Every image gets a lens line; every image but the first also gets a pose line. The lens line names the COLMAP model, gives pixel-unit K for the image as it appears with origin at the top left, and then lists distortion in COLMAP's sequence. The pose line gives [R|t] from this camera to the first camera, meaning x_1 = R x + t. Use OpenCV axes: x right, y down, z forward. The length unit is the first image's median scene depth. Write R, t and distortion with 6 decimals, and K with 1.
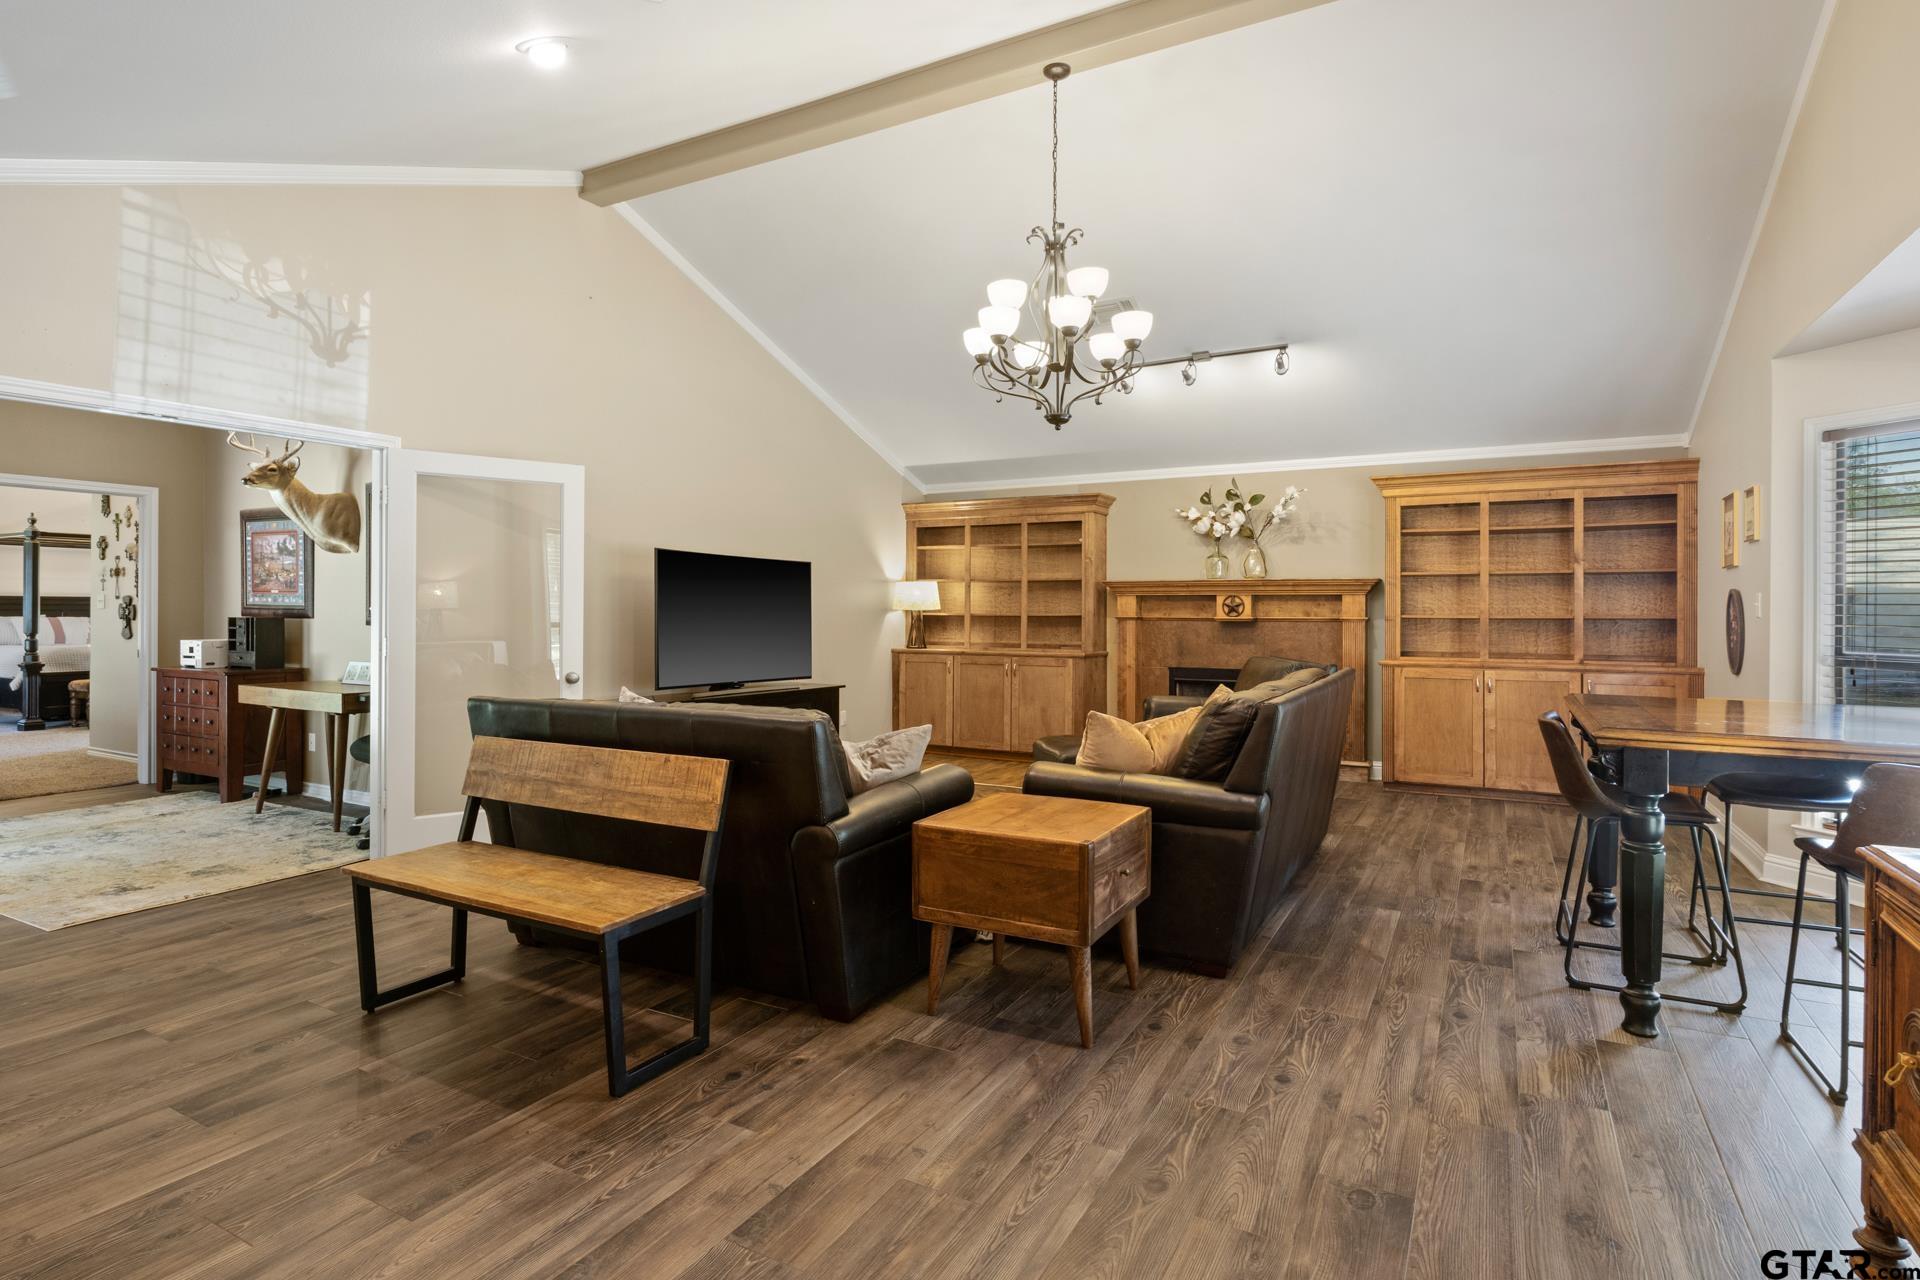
lens RADIAL K [[966.4, 0, 964.7], [0, 966.4, 620.9], [0, 0, 1]] dist [-0.002771, -0.001348]
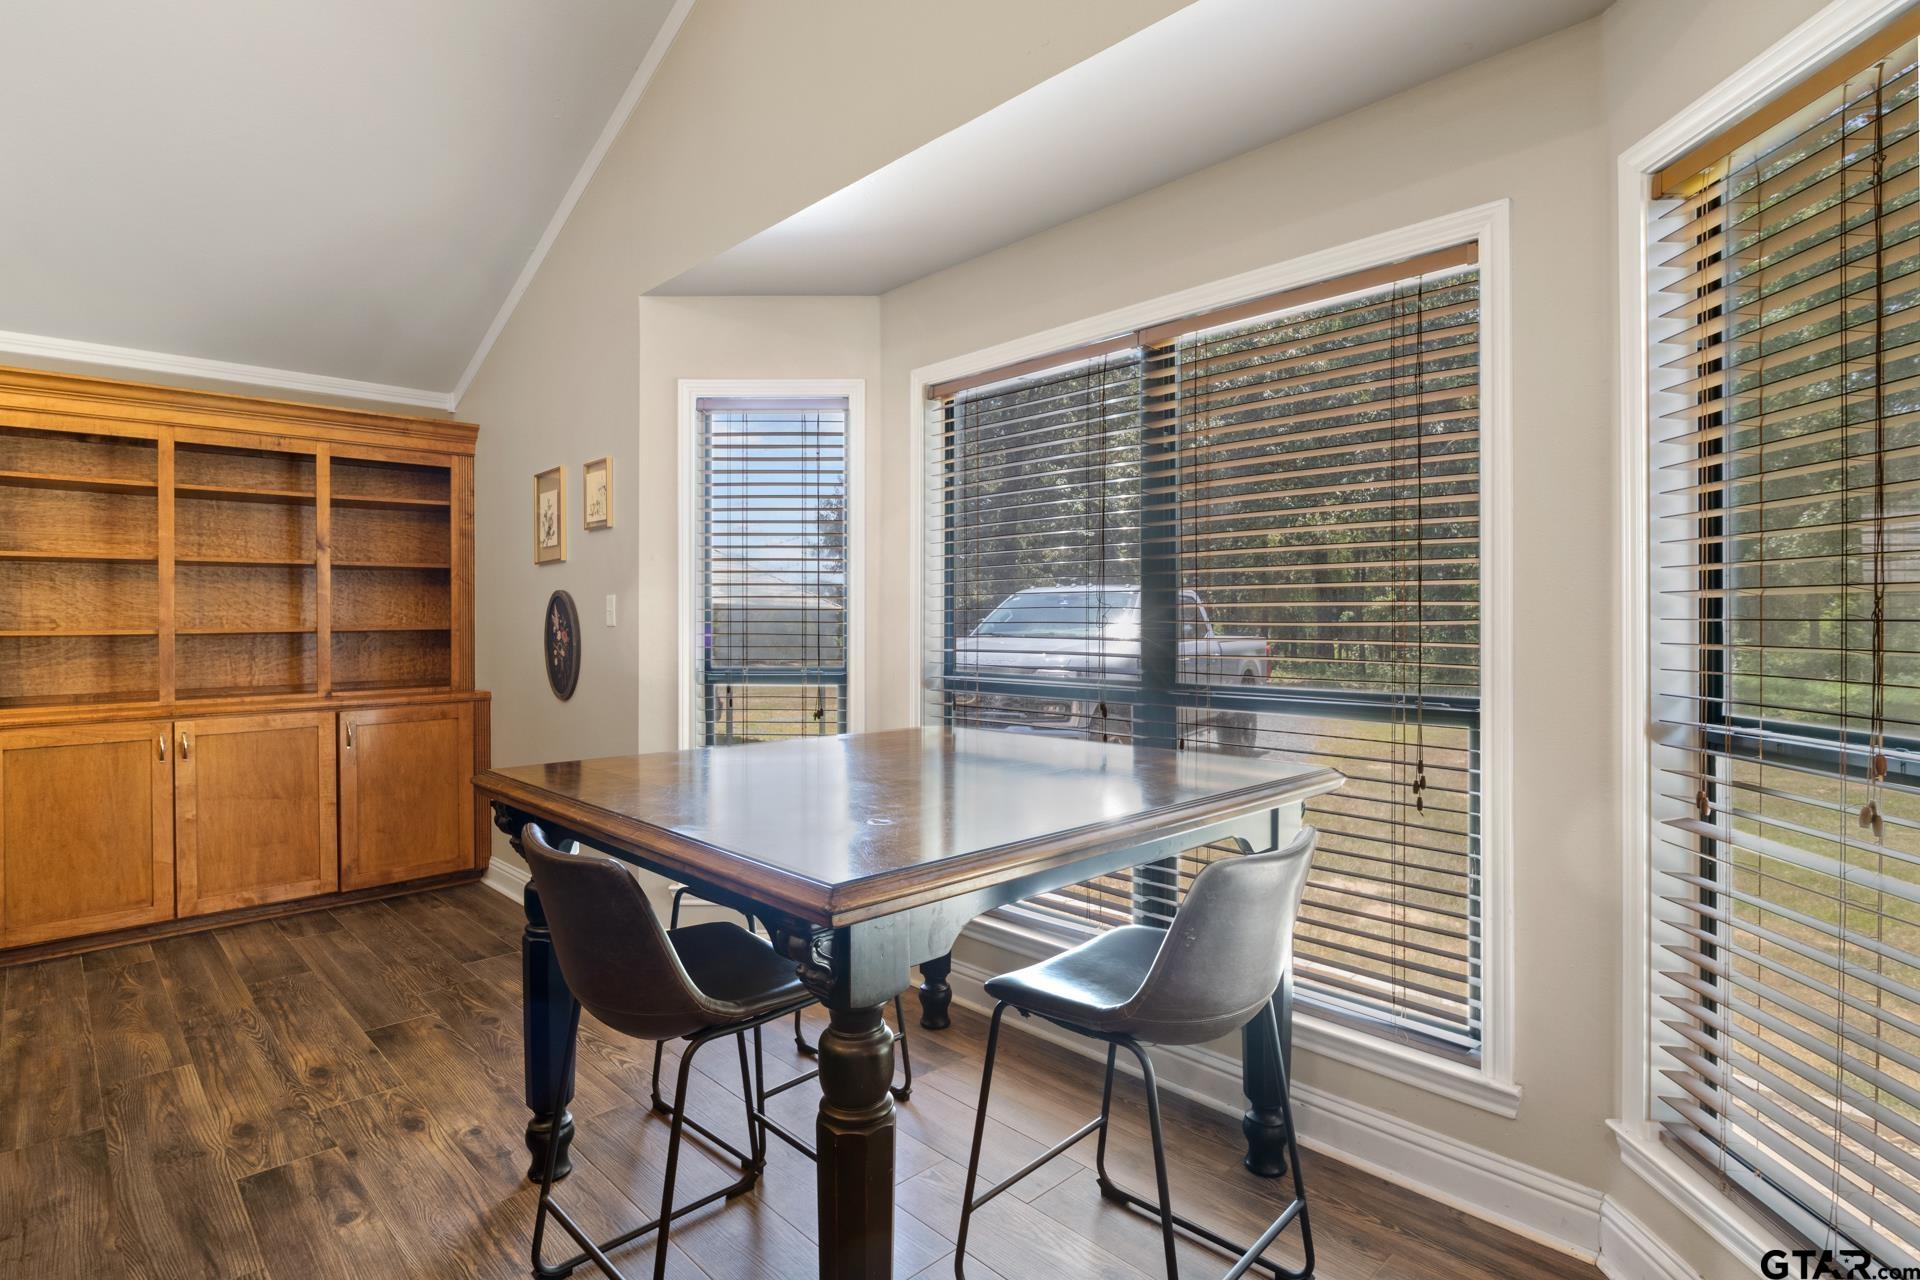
lens RADIAL K [[966.4, 0, 974.3], [0, 966.4, 613.3], [0, 0, 1]] dist [-0.002771, -0.001348]
pose [[0.292766, -0.000819, 0.956184, 0.115744], [0.018213, 0.999823, -0.004720, -0.003745], [-0.956011, 0.018797, 0.292729, 0.355365]]
